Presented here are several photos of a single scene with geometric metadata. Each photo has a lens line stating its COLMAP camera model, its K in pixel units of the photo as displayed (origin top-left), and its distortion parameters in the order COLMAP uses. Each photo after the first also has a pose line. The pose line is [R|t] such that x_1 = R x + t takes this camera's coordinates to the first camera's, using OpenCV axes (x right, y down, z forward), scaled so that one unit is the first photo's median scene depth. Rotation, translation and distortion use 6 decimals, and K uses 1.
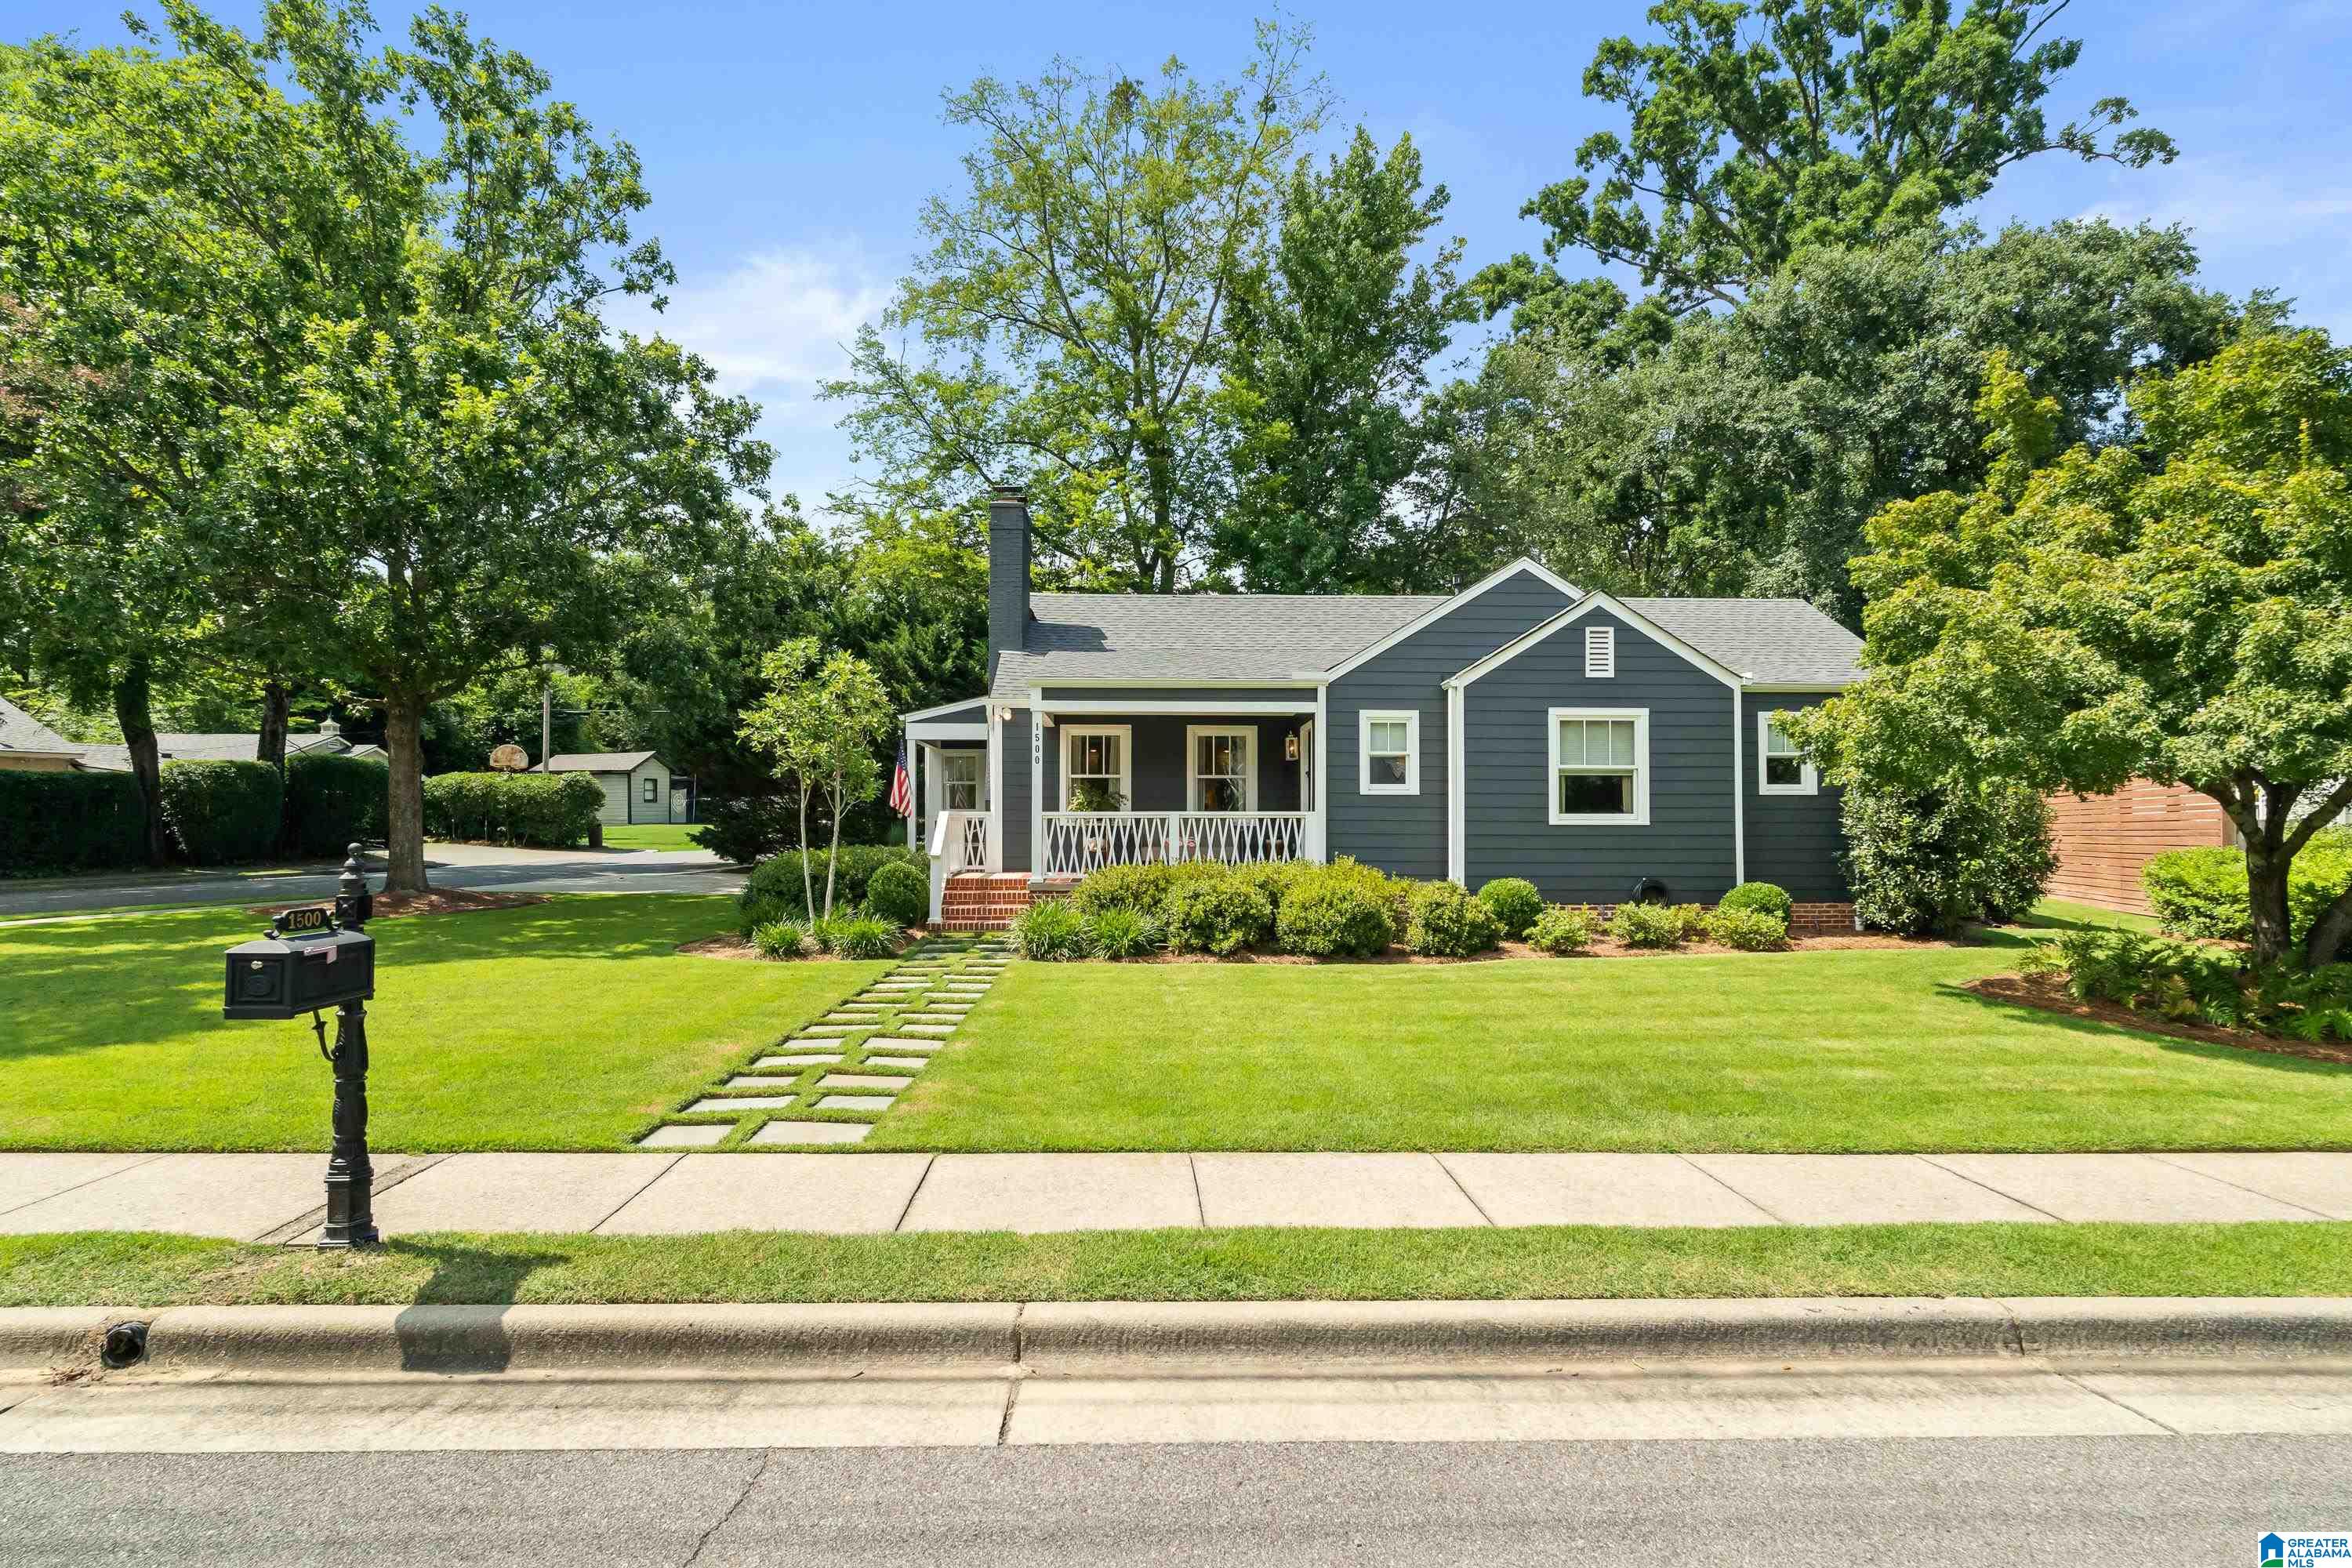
lens RADIAL K [[1204.0, 0, 1171.7], [0, 1204.0, 786.8], [0, 0, 1]] dist [0.001318, 0.000083]
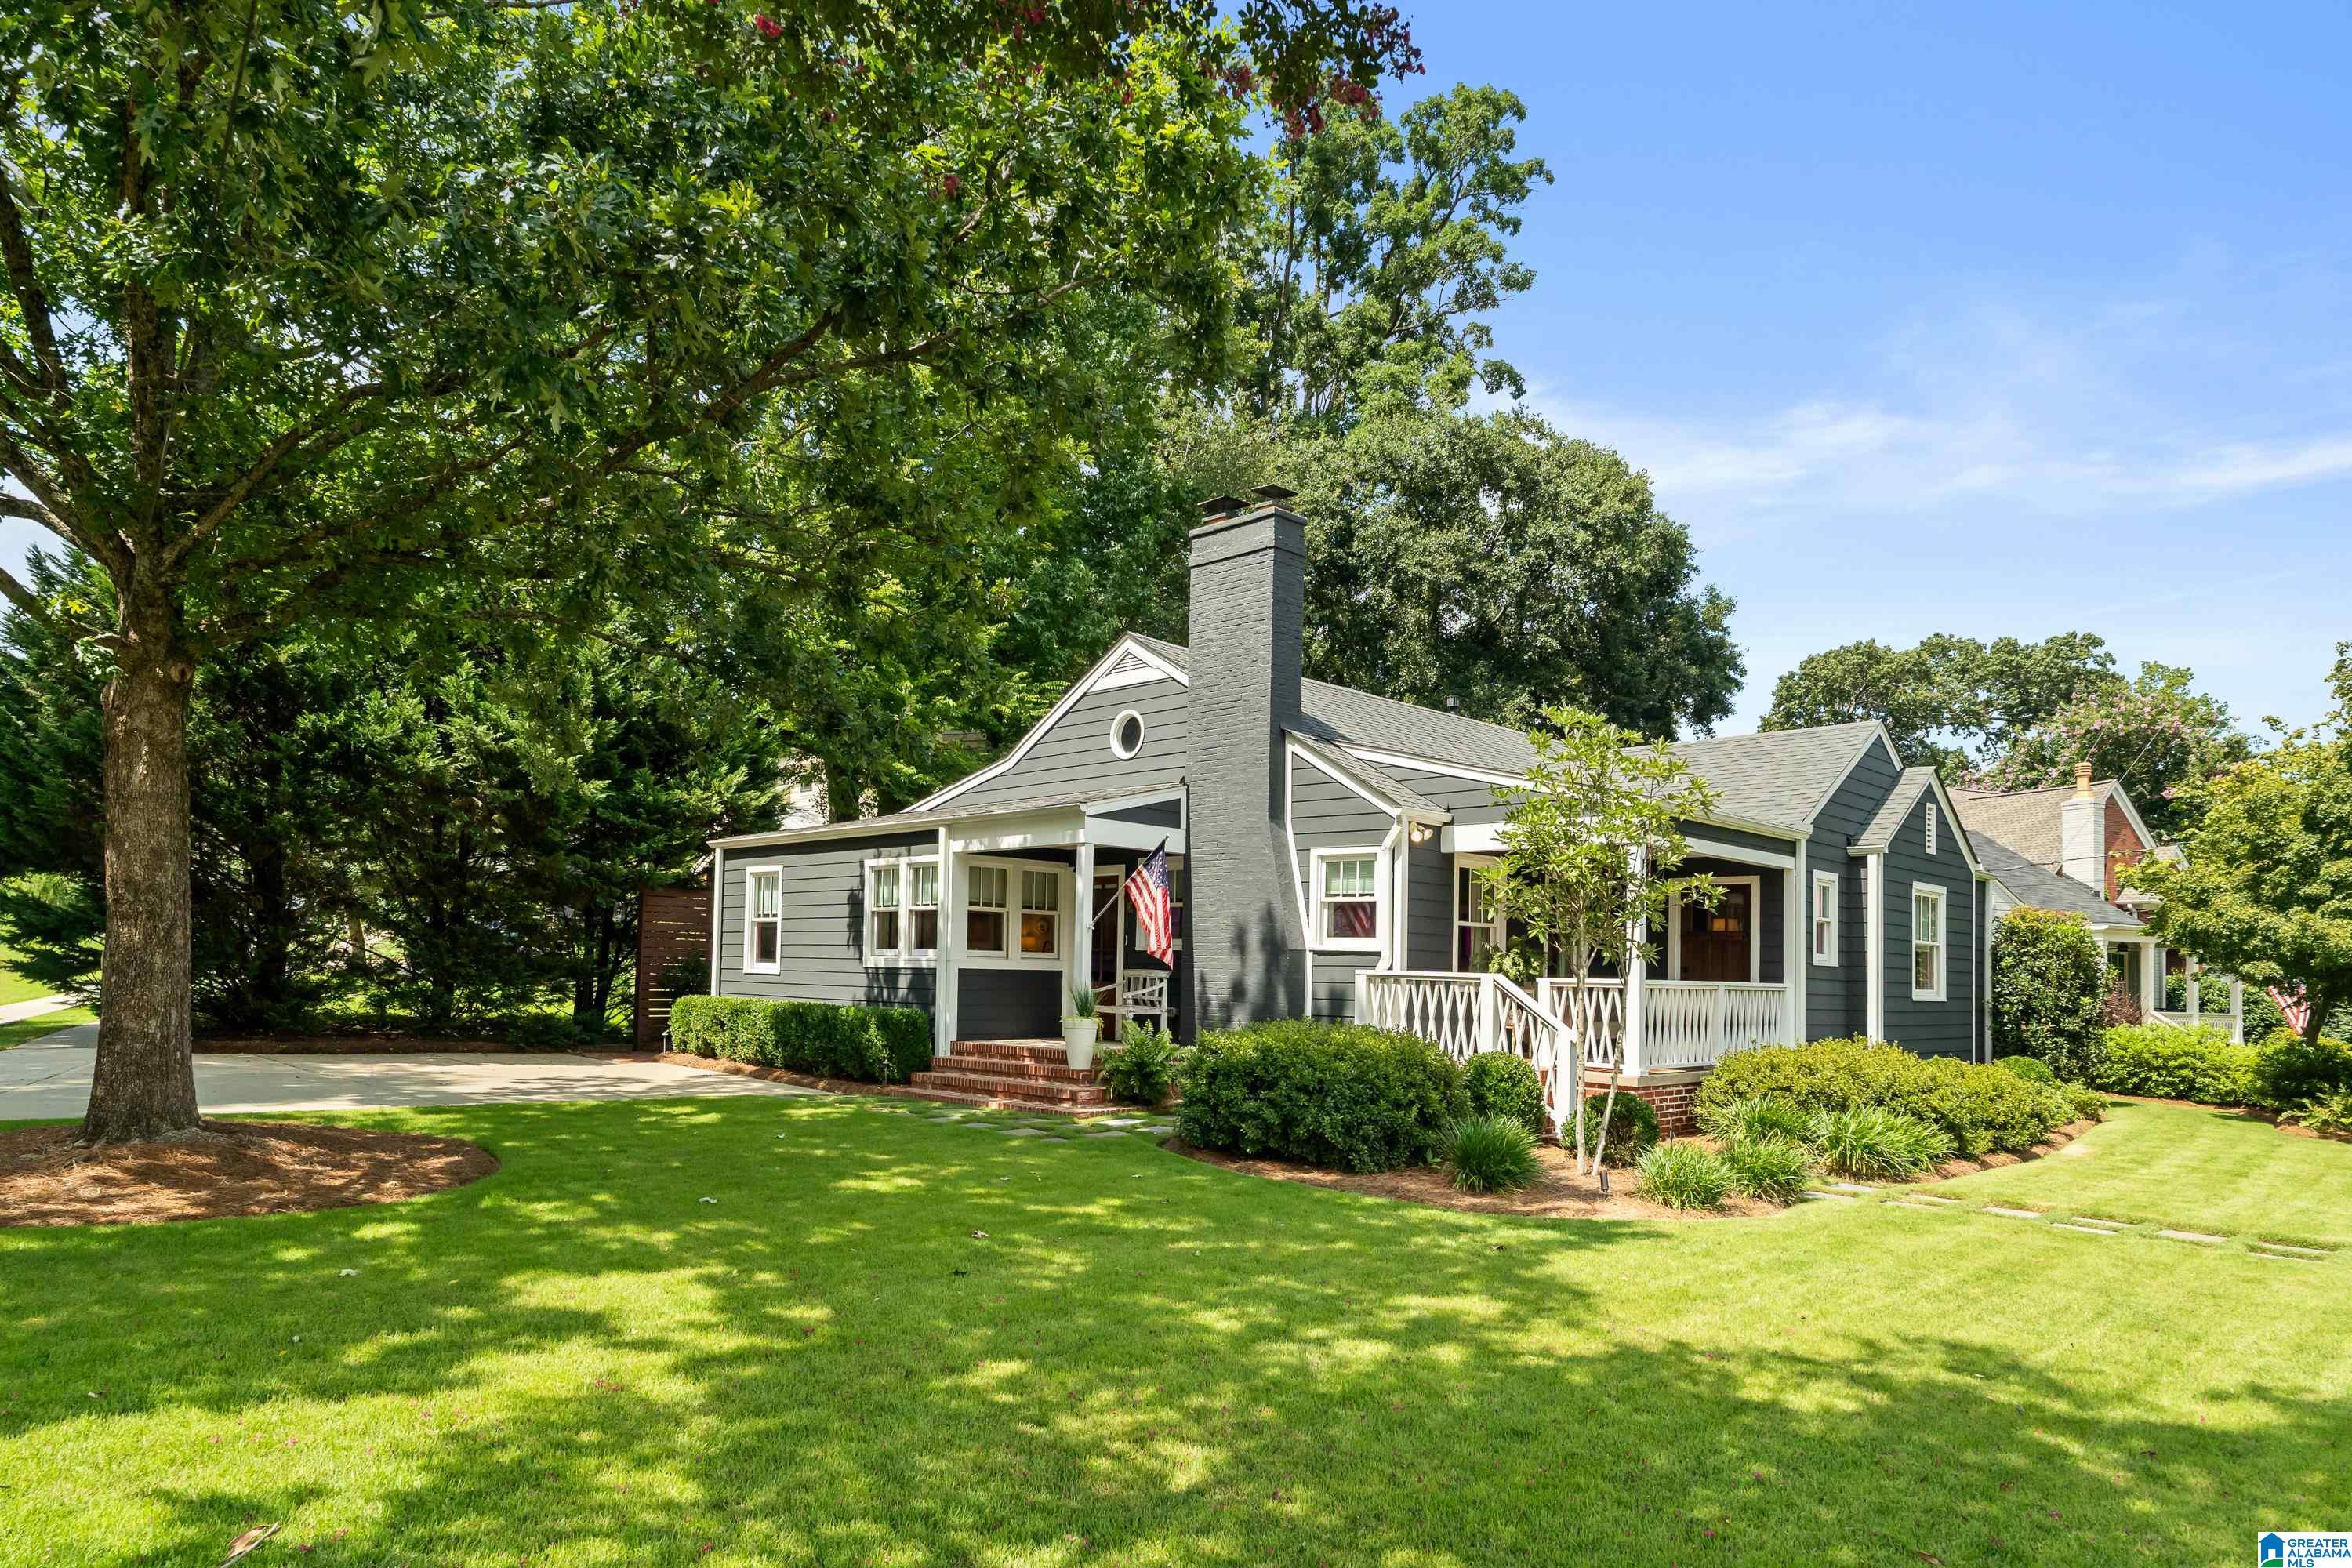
lens RADIAL K [[1482.6, 0, 1147.9], [0, 1482.6, 923.9], [0, 0, 1]] dist [0.000056, -0.002800]
pose [[0.733724, 0.039581, 0.678294, -0.833617], [-0.046968, 0.998868, -0.007481, 0.006422], [-0.677822, -0.026369, 0.734753, 0.471280]]
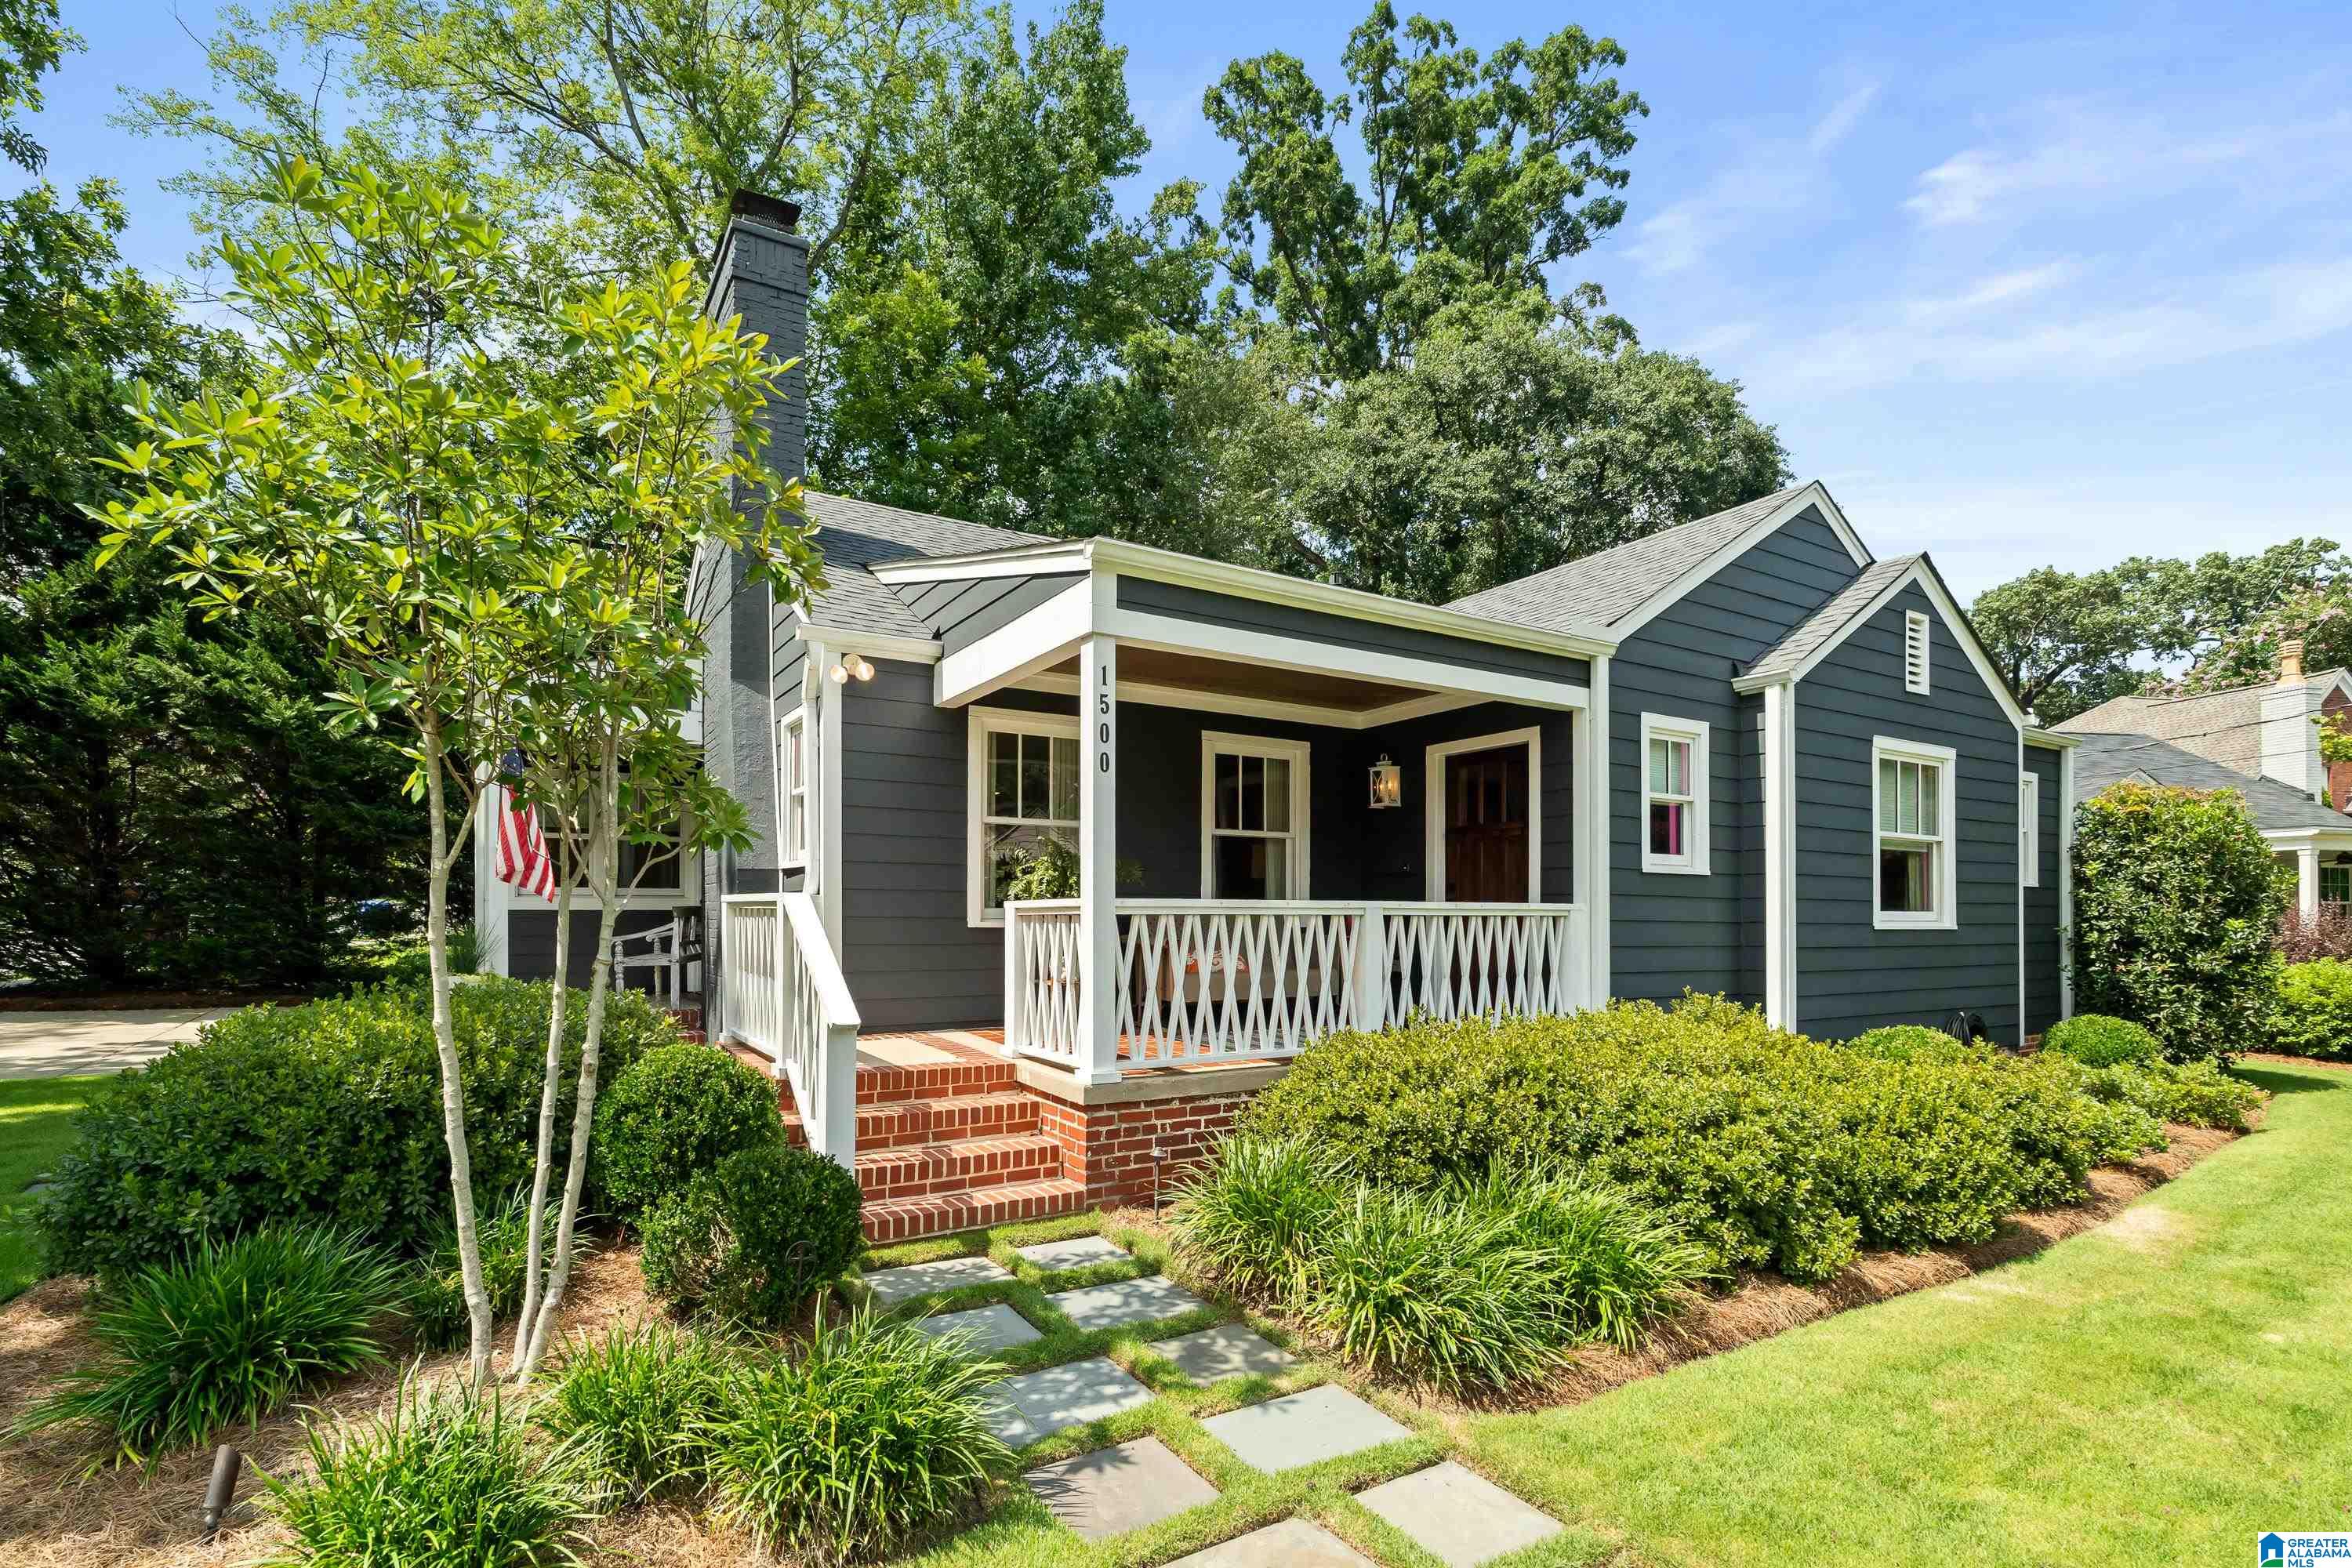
lens RADIAL K [[1134.6, 0, 1156.2], [0, 1134.6, 904.3], [0, 0, 1]] dist [-0.003327, 0.001792]
pose [[0.875605, 0.008724, 0.482949, -0.237037], [-0.020456, 0.999610, 0.019029, 0.013552], [-0.482594, -0.026541, 0.875442, 0.592801]]
